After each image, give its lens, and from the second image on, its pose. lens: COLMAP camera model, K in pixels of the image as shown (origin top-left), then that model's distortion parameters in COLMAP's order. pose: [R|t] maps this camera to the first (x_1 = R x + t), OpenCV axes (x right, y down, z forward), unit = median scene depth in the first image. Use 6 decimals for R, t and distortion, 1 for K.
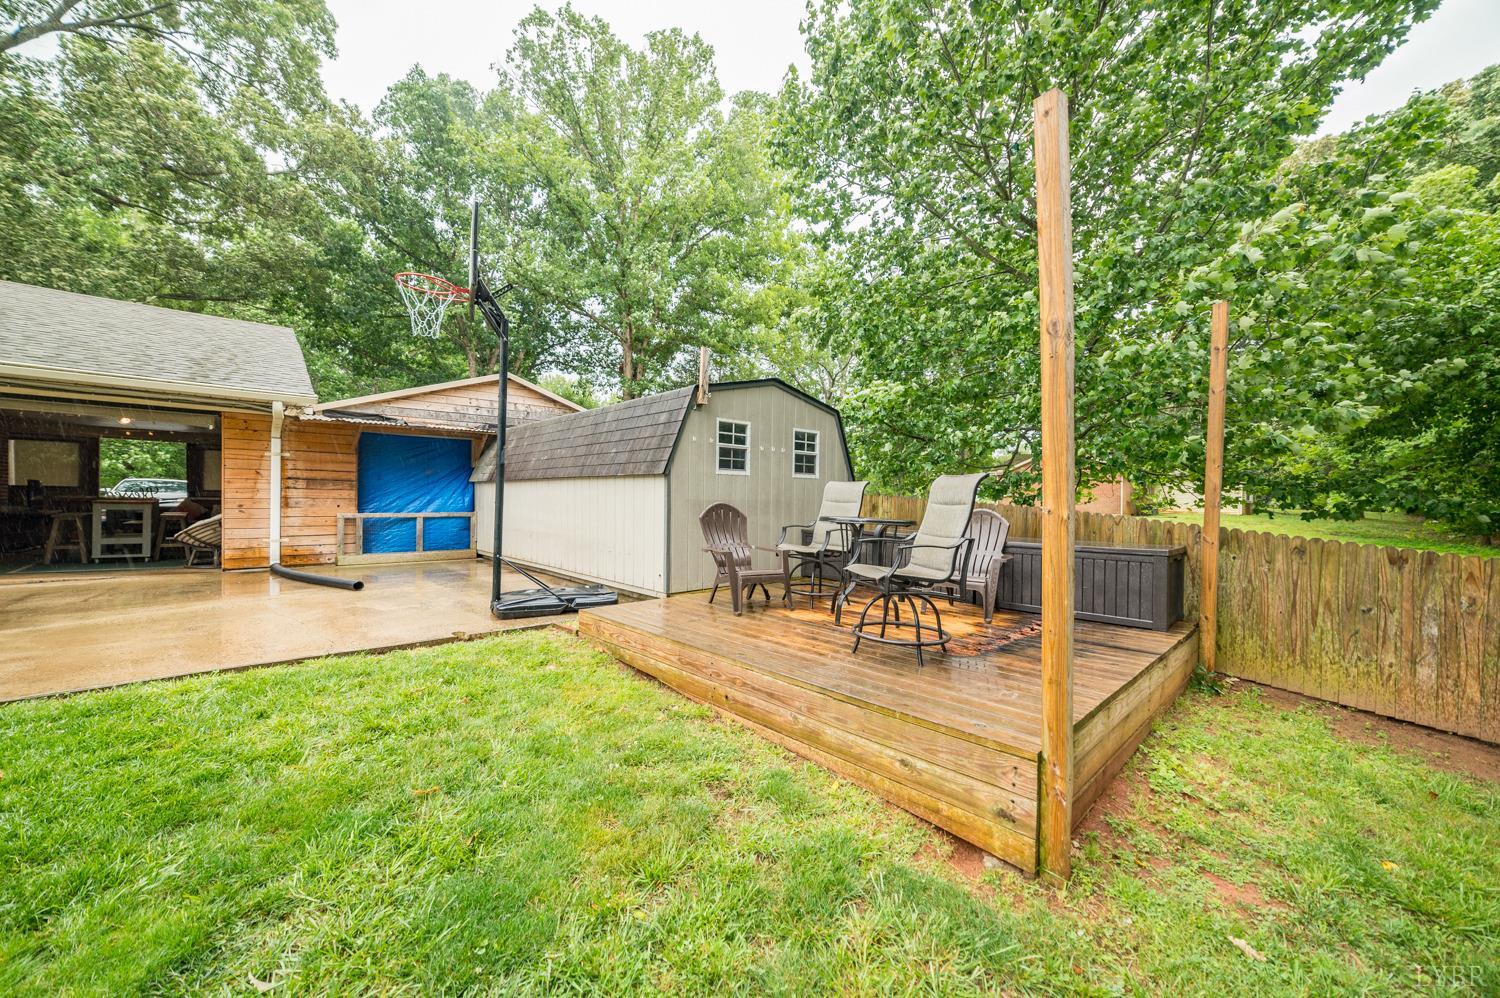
lens RADIAL K [[571.9, 0, 749.2], [0, 571.9, 509.1], [0, 0, 1]] dist [0.000060, 0.001016]
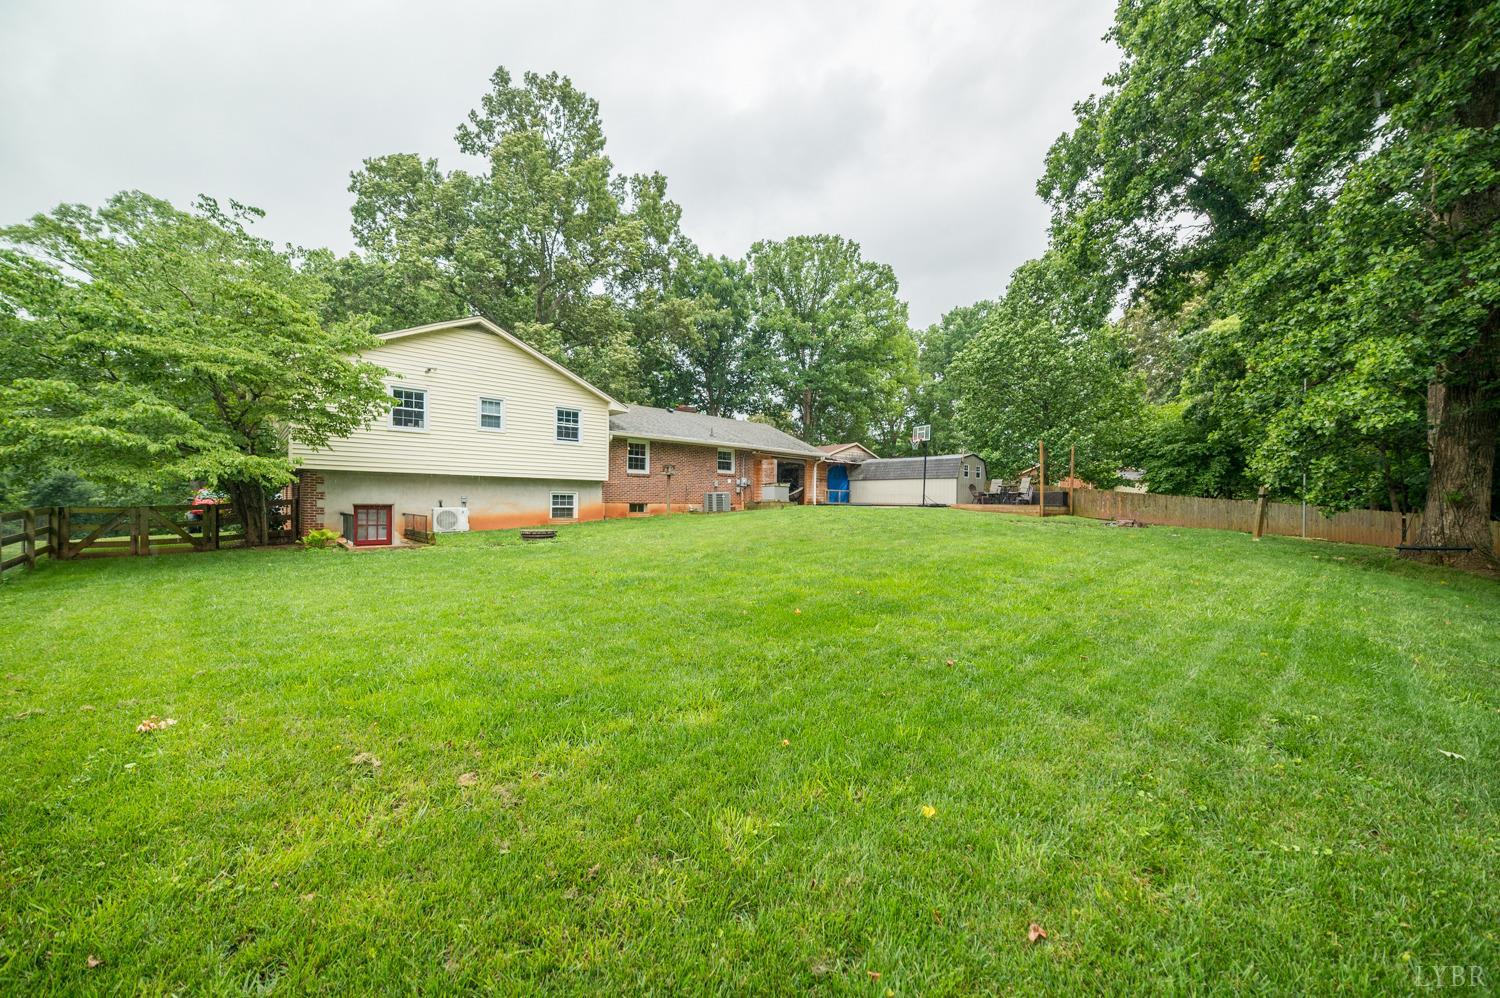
lens RADIAL K [[571.9, 0, 745.5], [0, 571.9, 513.3], [0, 0, 1]] dist [0.000060, 0.001016]
pose [[0.999997, 0.001059, 0.002150, -1.490160], [-0.001065, 0.999995, 0.002888, 0.170435], [-0.002147, -0.002891, 0.999994, -2.870543]]
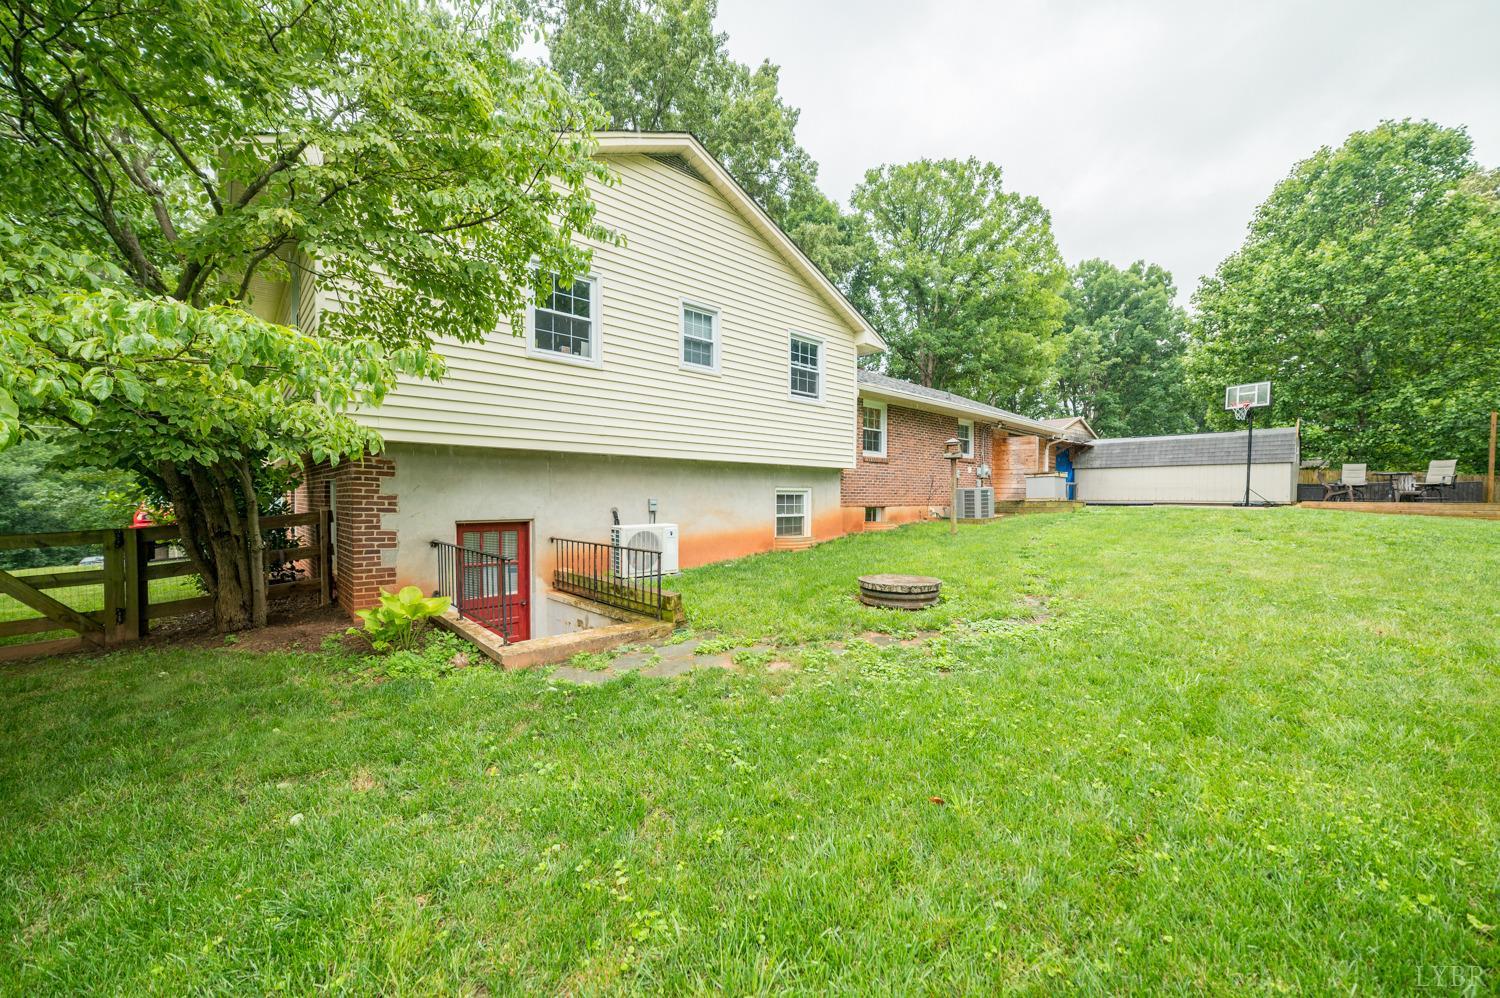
lens RADIAL K [[571.9, 0, 742.5], [0, 571.9, 520.1], [0, 0, 1]] dist [0.000060, 0.001016]
pose [[0.999915, -0.007803, 0.010416, -2.526460], [0.007528, 0.999629, 0.026190, 0.117464], [-0.010616, -0.026109, 0.999603, -1.638133]]
